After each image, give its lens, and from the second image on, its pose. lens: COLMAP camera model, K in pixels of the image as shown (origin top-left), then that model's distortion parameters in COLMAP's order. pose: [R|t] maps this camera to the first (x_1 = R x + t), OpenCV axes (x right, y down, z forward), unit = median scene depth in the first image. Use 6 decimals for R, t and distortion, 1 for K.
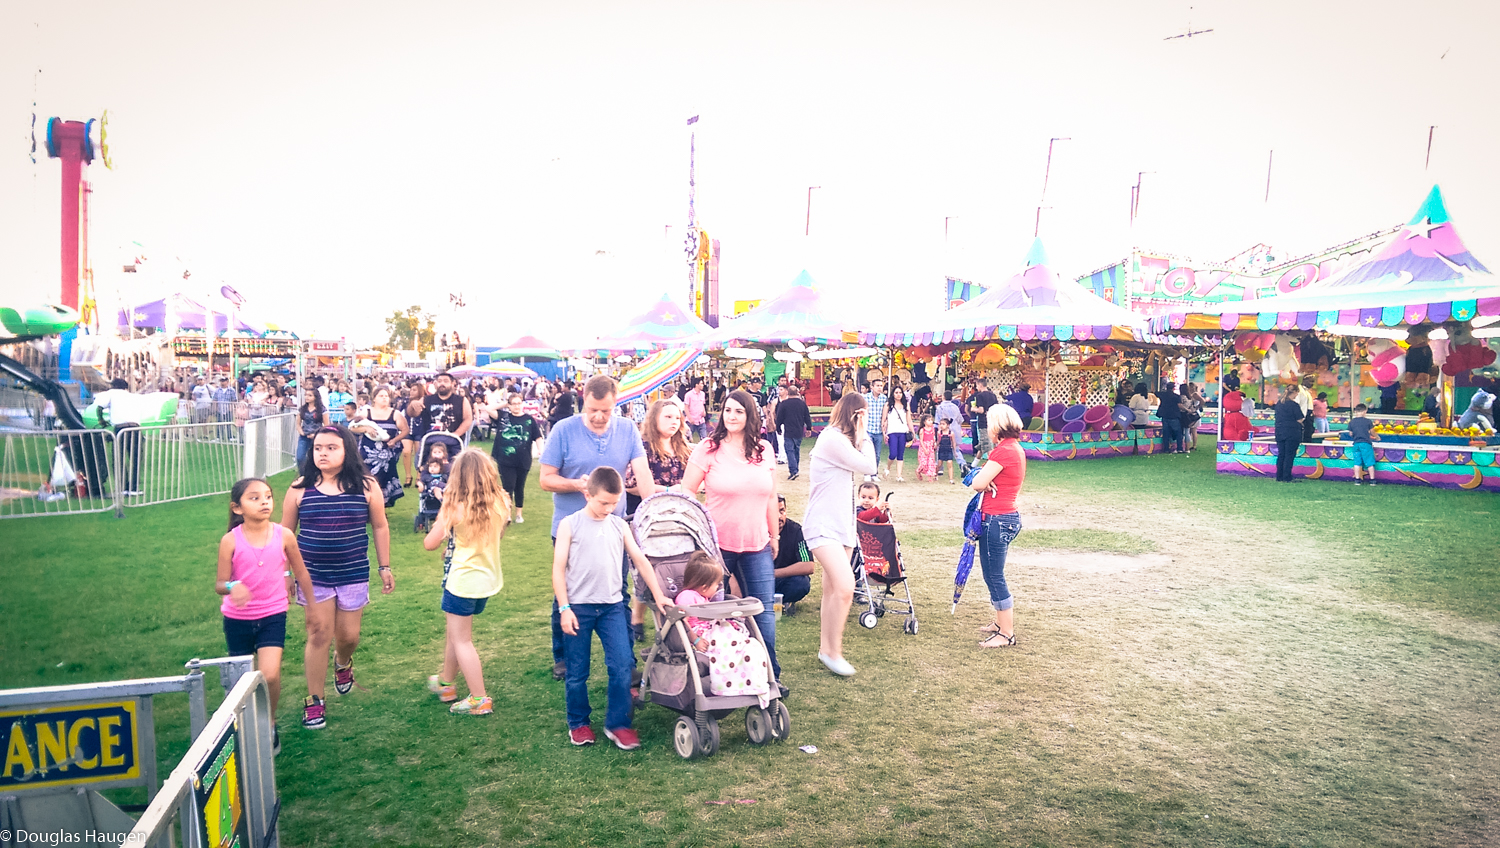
lens RADIAL K [[1264.7, 0, 750.0], [0, 1264.7, 424.0], [0, 0, 1]] dist [-0.005367, -0.006772]
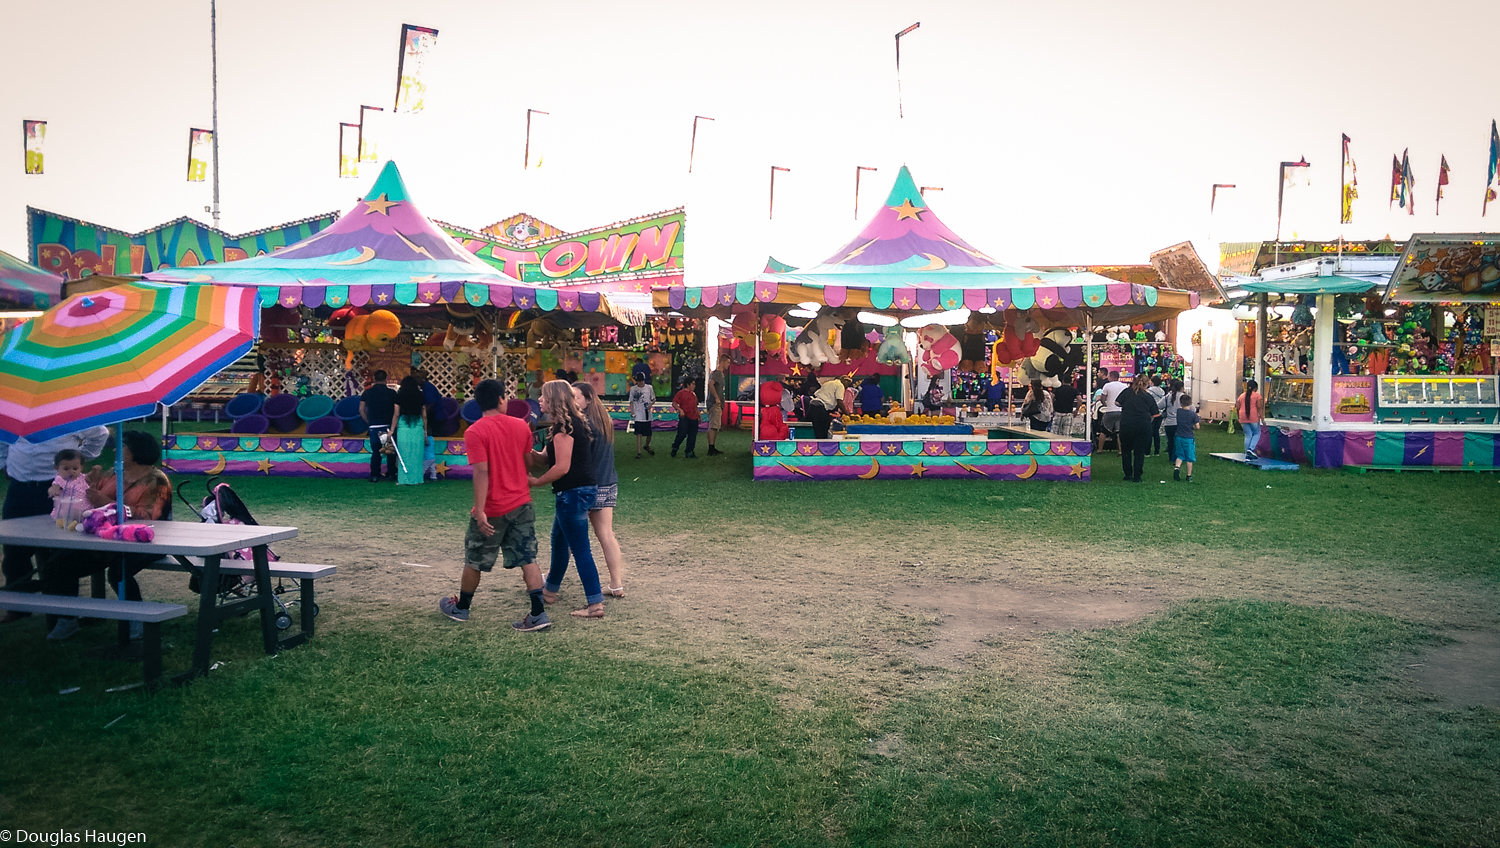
lens RADIAL K [[1264.7, 0, 750.0], [0, 1264.7, 424.0], [0, 0, 1]] dist [-0.005367, -0.006772]
pose [[0.510645, -0.036024, 0.859037, -0.337890], [0.022485, 0.999340, 0.028542, -0.021243], [-0.859497, 0.004740, 0.511118, 0.592202]]
